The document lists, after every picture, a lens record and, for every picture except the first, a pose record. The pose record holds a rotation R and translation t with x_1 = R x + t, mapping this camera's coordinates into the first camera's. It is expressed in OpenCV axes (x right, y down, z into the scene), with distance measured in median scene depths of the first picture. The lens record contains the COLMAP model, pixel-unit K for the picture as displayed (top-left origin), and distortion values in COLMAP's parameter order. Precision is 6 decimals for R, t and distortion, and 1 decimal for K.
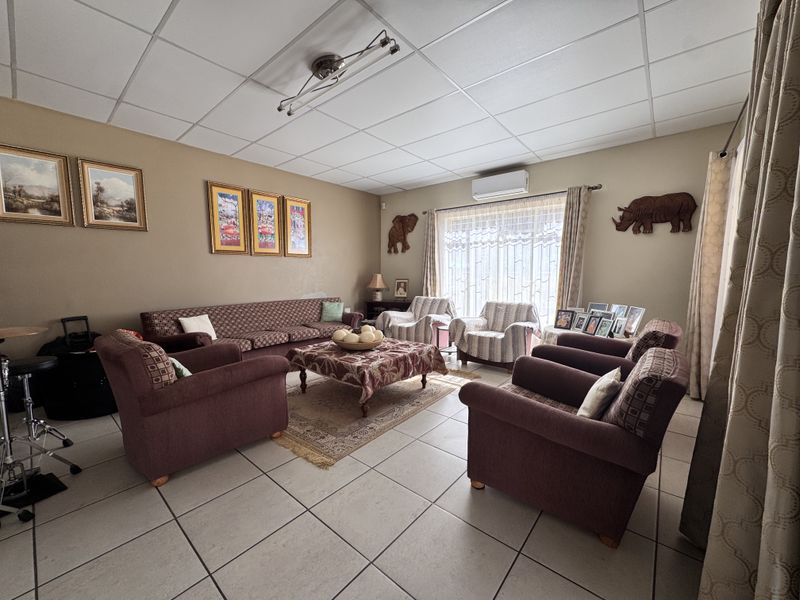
lens RADIAL K [[319.9, 0, 400.0], [0, 319.9, 300.0], [0, 0, 1]] dist [-0.006253, 0.000652]
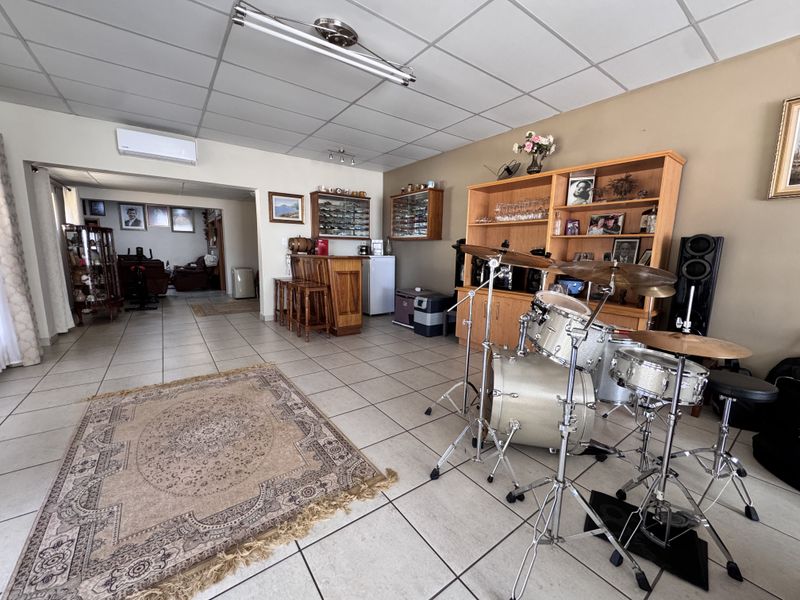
lens RADIAL K [[319.9, 0, 400.0], [0, 319.9, 300.0], [0, 0, 1]] dist [-0.006253, 0.000652]
pose [[-0.233079, 0.143643, -0.961791, -0.191902], [-0.101712, 0.980005, 0.171012, -0.030205], [0.967124, 0.137685, -0.213808, 0.241939]]
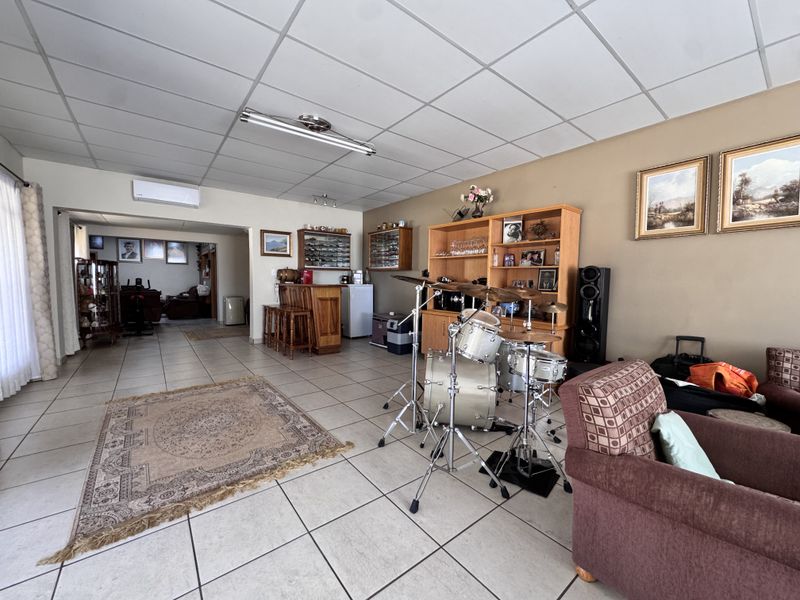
lens RADIAL K [[319.9, 0, 400.0], [0, 319.9, 300.0], [0, 0, 1]] dist [-0.006253, 0.000652]
pose [[-0.201105, 0.057898, -0.977857, 0.009550], [-0.095551, 0.992332, 0.078406, -0.041359], [0.974898, 0.109203, -0.194031, 0.374718]]
